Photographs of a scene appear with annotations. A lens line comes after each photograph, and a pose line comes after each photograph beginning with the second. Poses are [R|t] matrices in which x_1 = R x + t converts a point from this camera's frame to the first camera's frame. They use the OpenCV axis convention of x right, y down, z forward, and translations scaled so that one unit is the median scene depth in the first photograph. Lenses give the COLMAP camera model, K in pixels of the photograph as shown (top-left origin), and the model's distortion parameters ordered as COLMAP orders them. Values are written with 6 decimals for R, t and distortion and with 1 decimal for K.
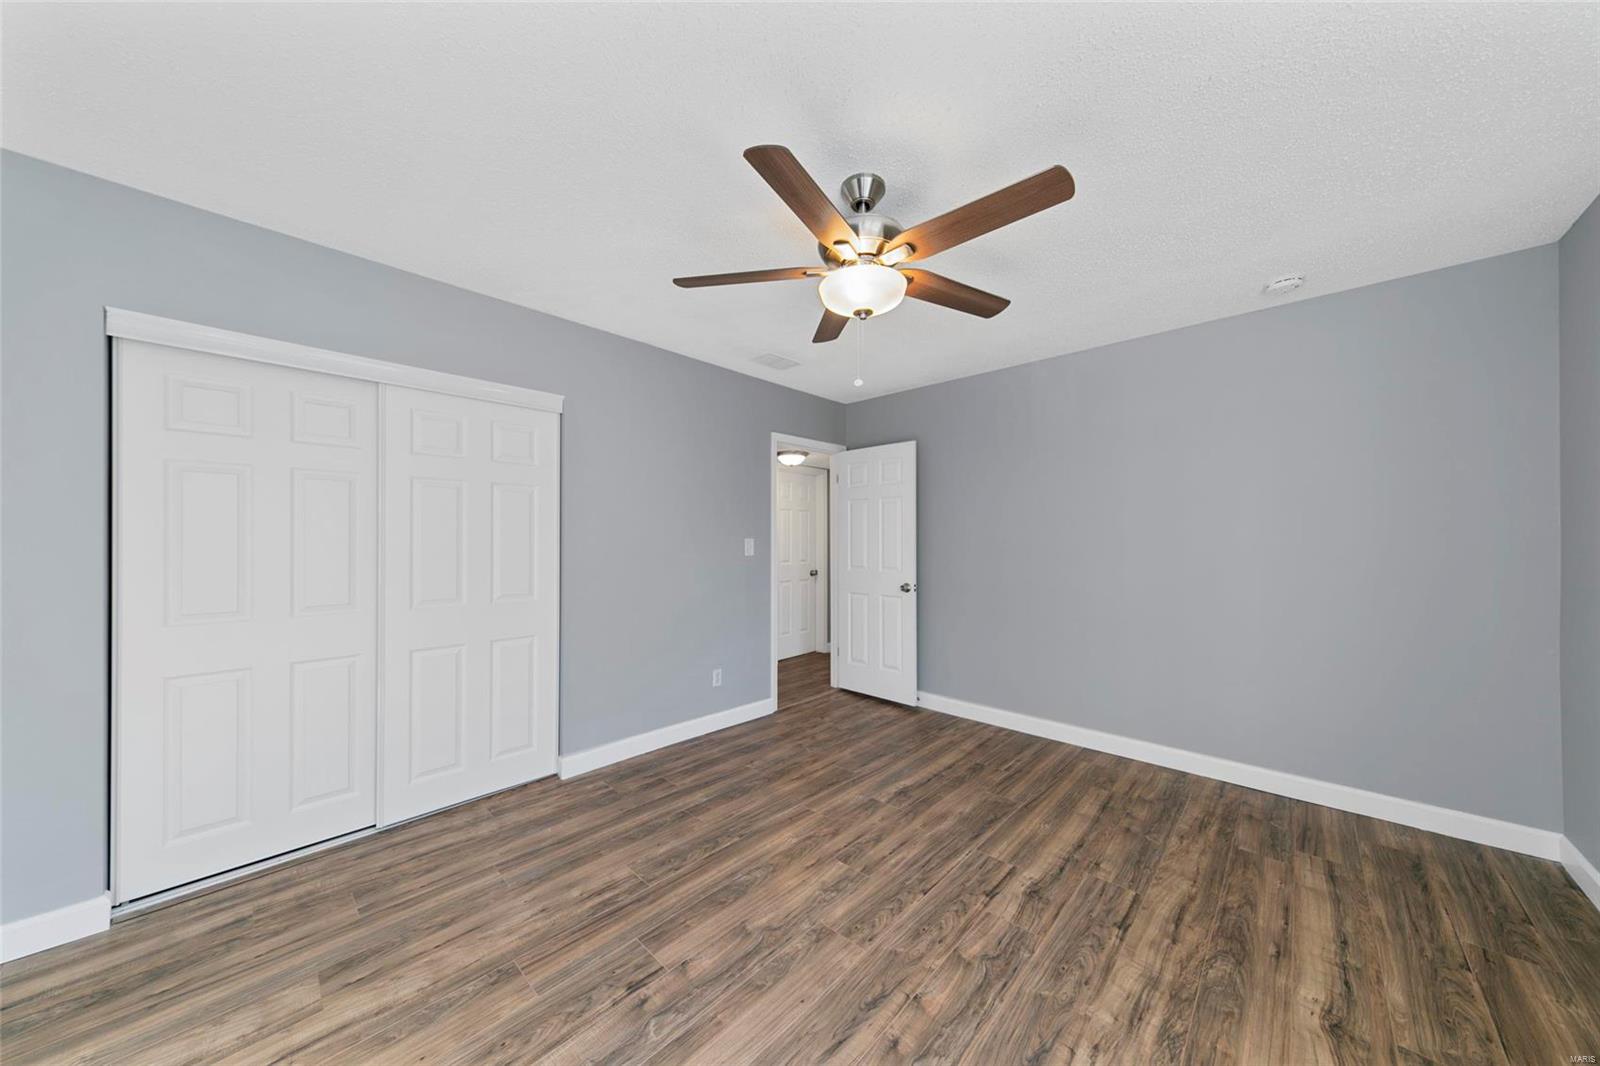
lens RADIAL K [[552.9, 0, 794.8], [0, 552.9, 535.0], [0, 0, 1]] dist [0.003141, -0.000045]
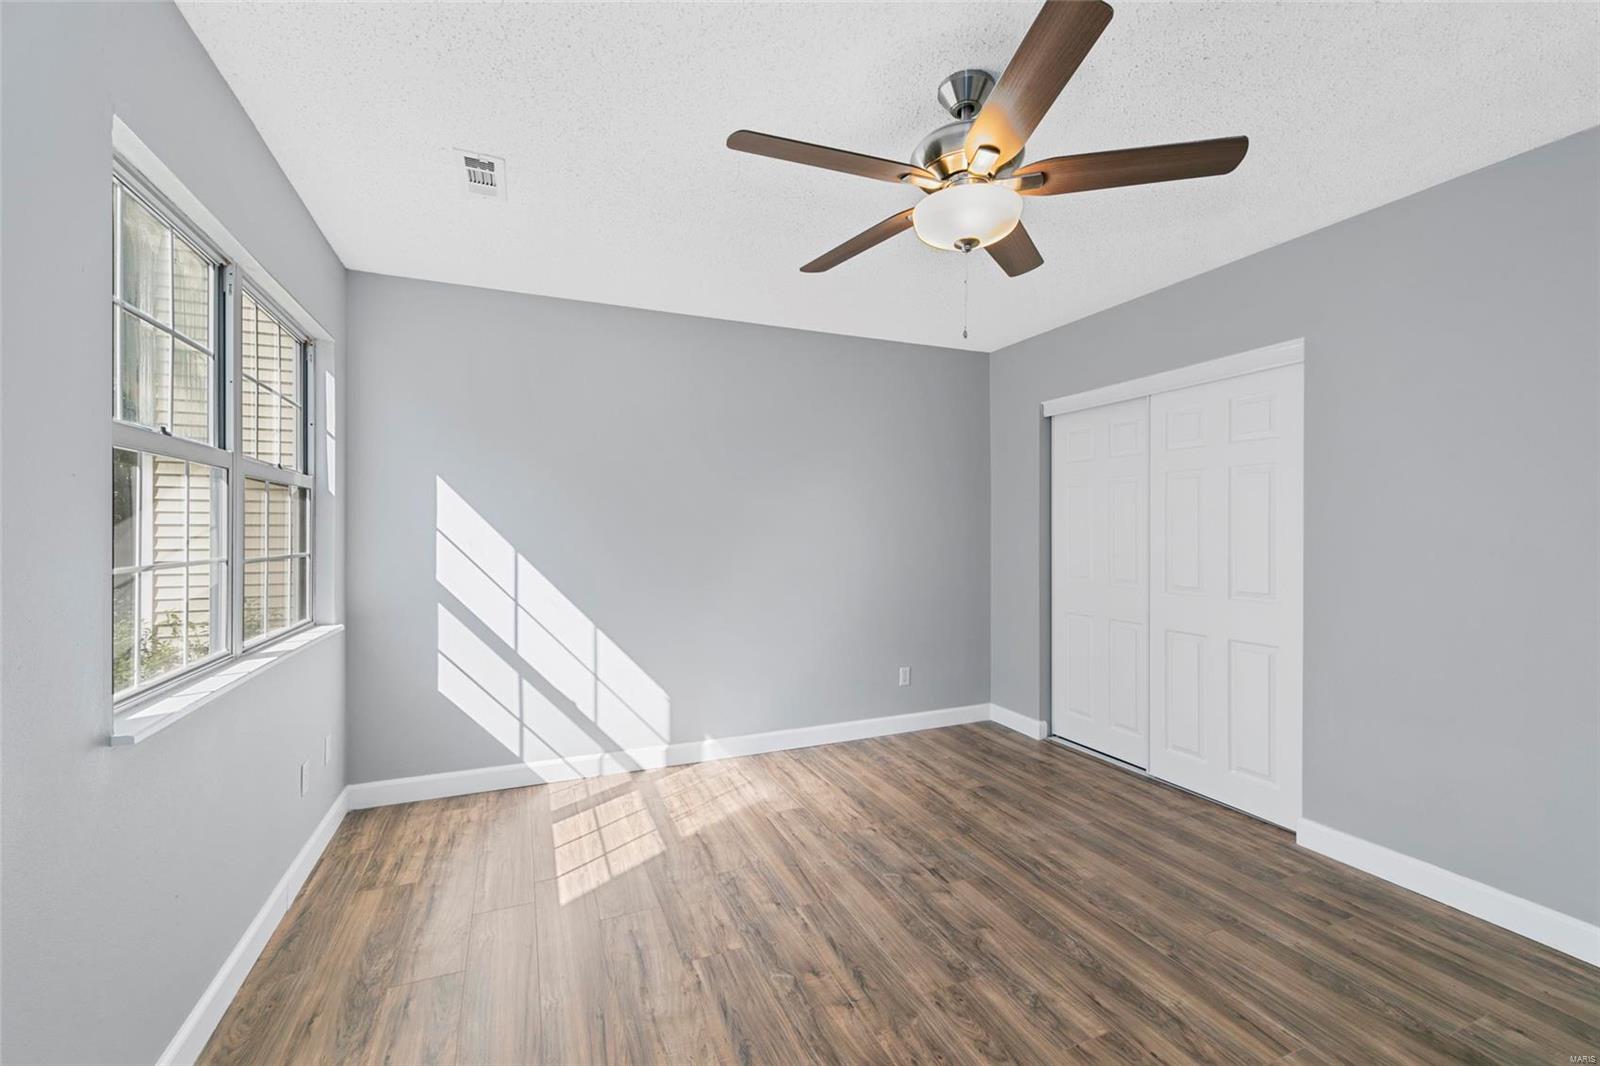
lens RADIAL K [[693.0, 0, 799.4], [0, 693.0, 530.9], [0, 0, 1]] dist [0.003859, 0.000531]
pose [[-0.428802, 0.001945, -0.903397, 1.041284], [0.008208, 0.999965, -0.001743, 0.009350], [0.903361, -0.008162, -0.428803, 1.118310]]
